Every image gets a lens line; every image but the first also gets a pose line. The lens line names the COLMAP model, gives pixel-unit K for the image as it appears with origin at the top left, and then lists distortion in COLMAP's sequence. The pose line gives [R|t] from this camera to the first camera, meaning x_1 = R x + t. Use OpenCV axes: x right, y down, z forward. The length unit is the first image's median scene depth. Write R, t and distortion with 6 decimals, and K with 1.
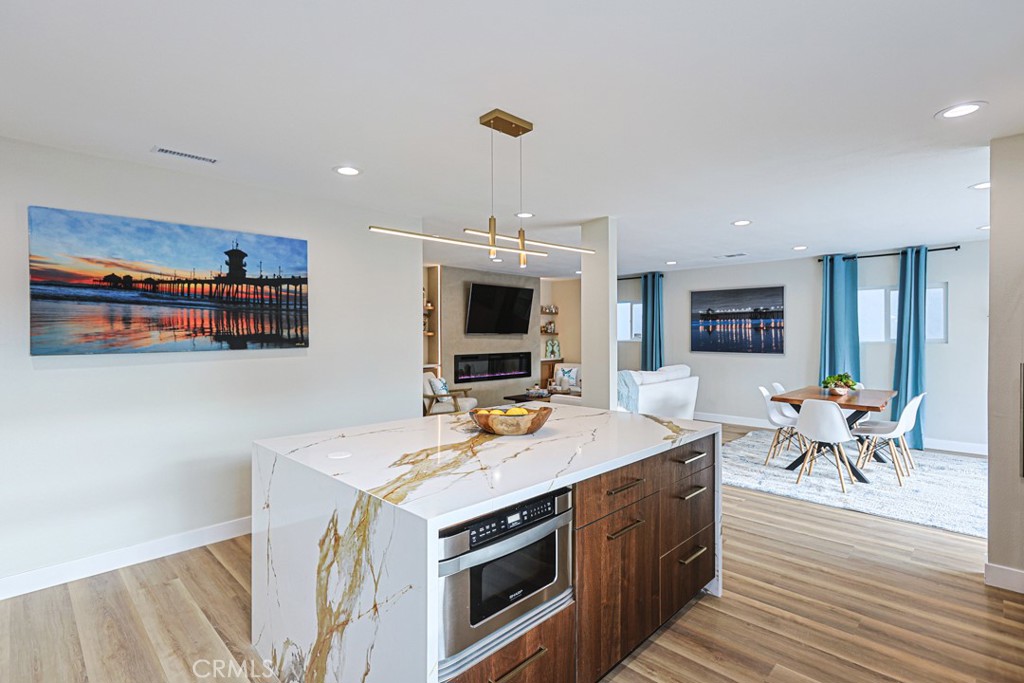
lens RADIAL K [[501.6, 0, 486.2], [0, 501.6, 340.4], [0, 0, 1]] dist [-0.006705, -0.000027]
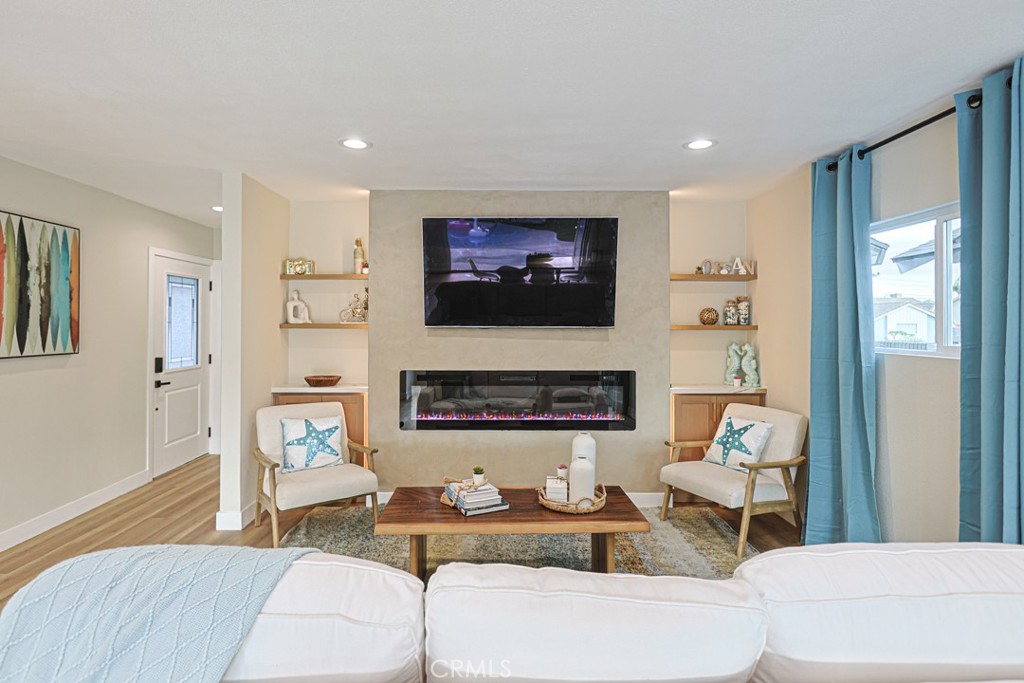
lens RADIAL K [[501.6, 0, 515.3], [0, 501.6, 339.3], [0, 0, 1]] dist [-0.006705, -0.000027]
pose [[0.719605, -0.000188, -0.694383, 0.296644], [-0.007245, 0.999944, -0.007778, 0.000853], [0.694345, 0.010628, 0.719563, 0.608748]]
